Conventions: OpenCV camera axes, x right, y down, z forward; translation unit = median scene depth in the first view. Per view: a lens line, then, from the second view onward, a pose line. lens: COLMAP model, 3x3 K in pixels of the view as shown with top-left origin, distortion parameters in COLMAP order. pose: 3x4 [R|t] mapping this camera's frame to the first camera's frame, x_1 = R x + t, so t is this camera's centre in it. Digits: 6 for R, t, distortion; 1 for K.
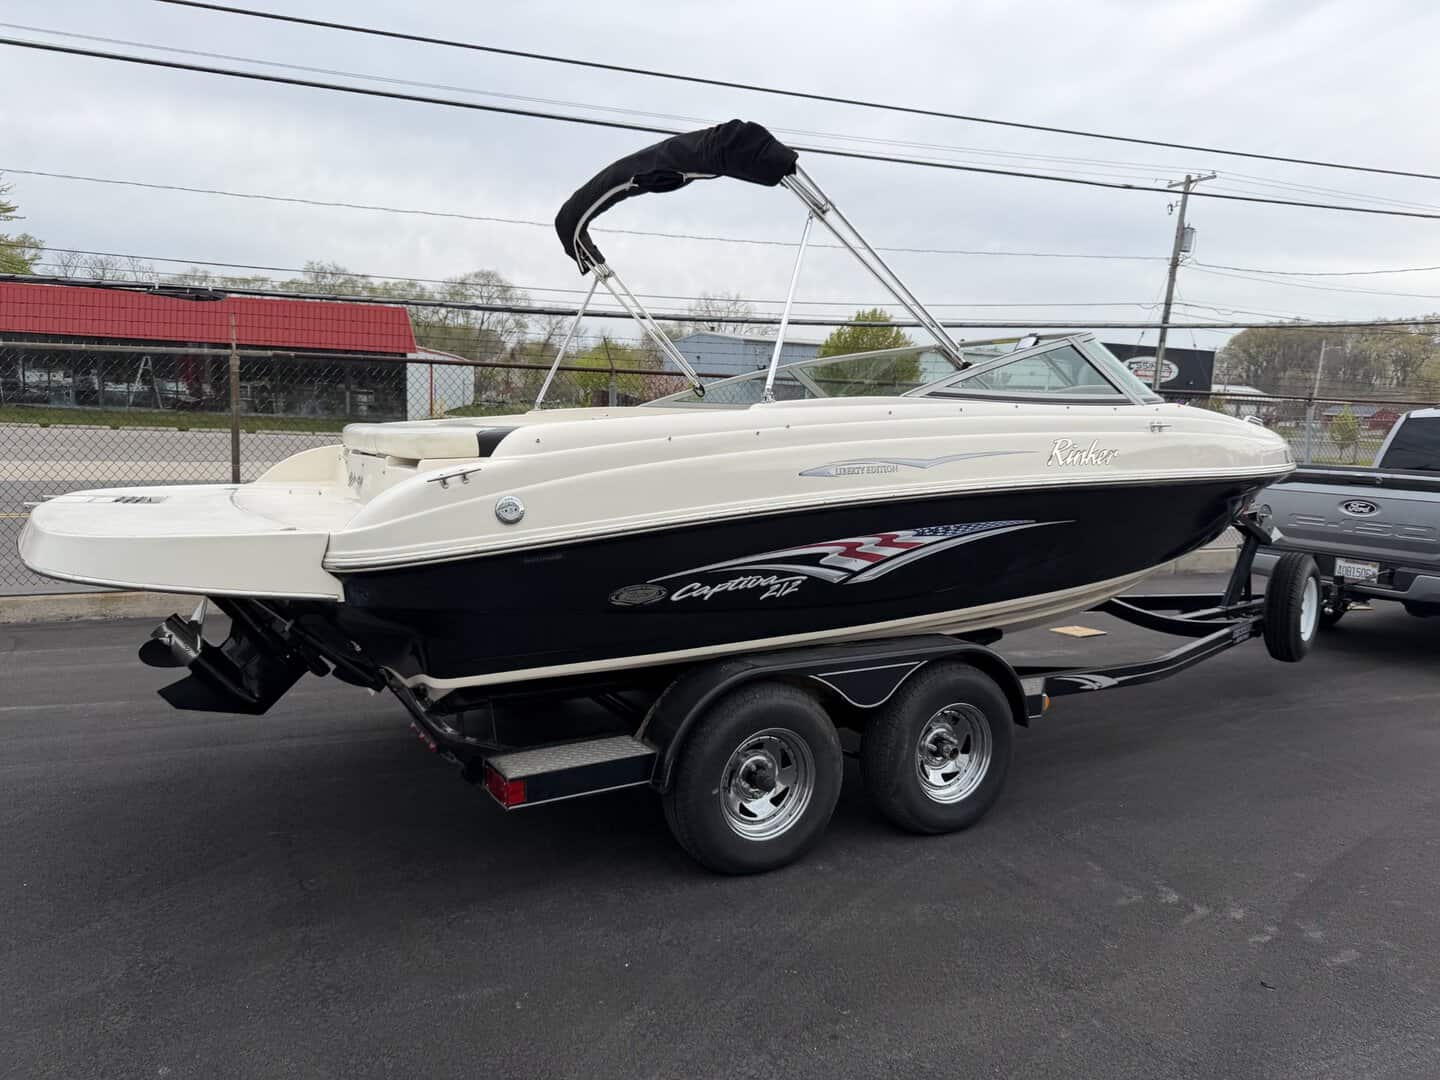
lens RADIAL K [[1092.3, 0, 734.8], [0, 1092.3, 534.4], [0, 0, 1]] dist [0.043176, -0.057493]
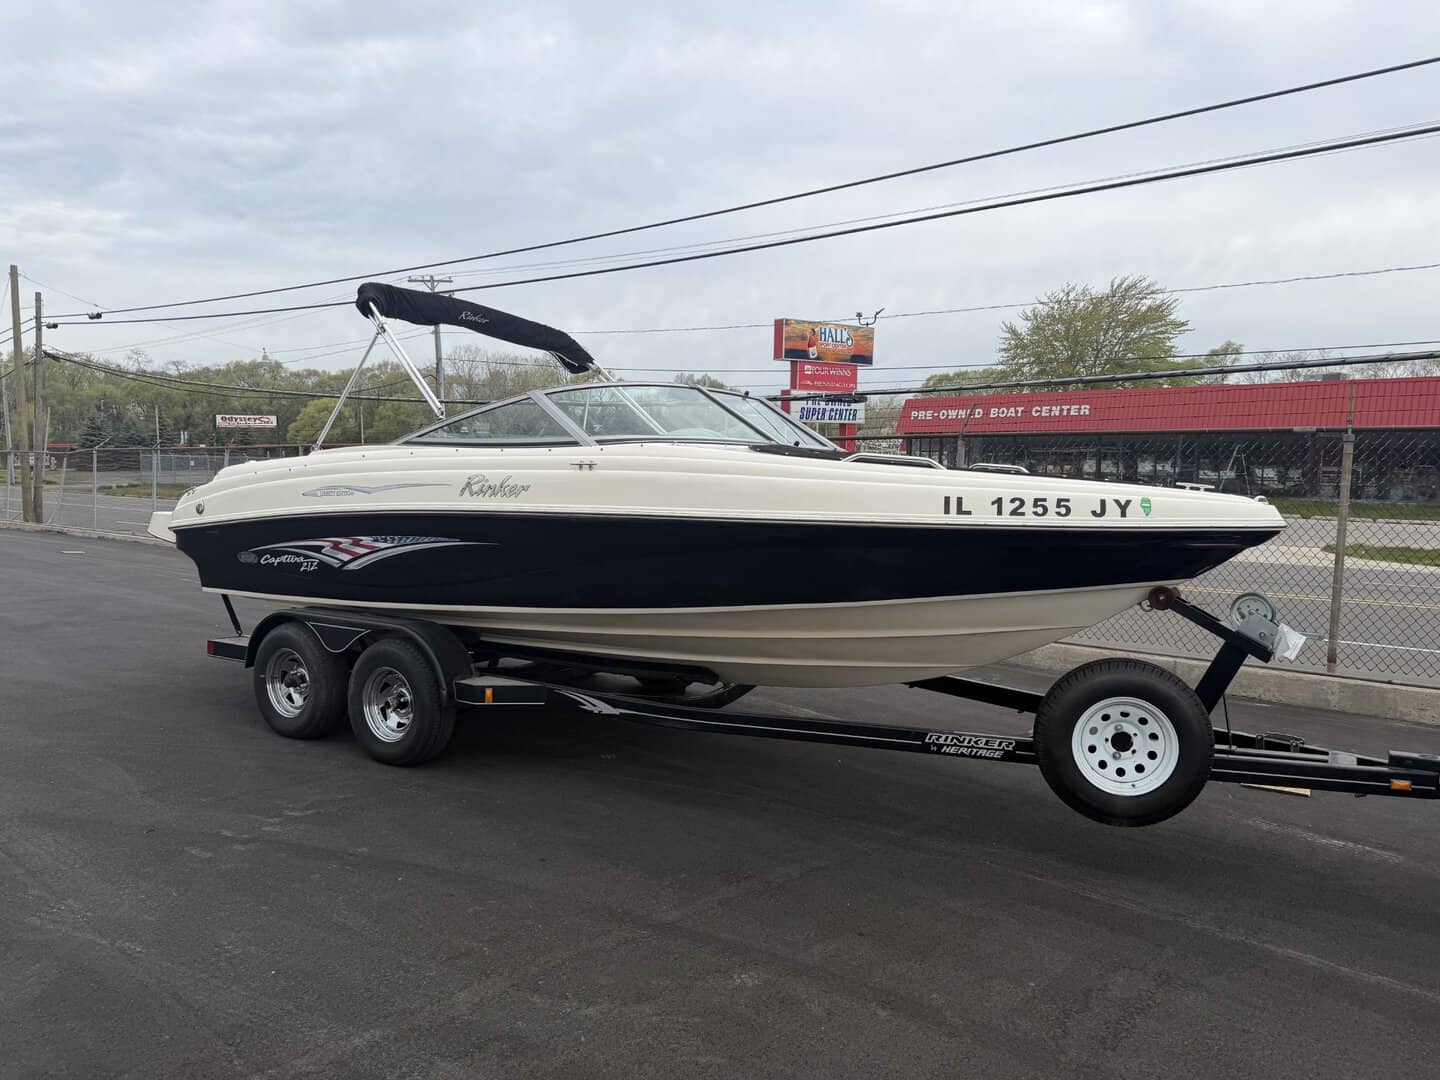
lens RADIAL K [[1092.3, 0, 722.7], [0, 1092.3, 537.9], [0, 0, 1]] dist [0.043176, -0.057493]
pose [[0.429790, 0.033793, -0.902296, 1.713580], [-0.107259, 0.994135, -0.013858, -0.033312], [0.896535, 0.102735, 0.430894, 0.819408]]
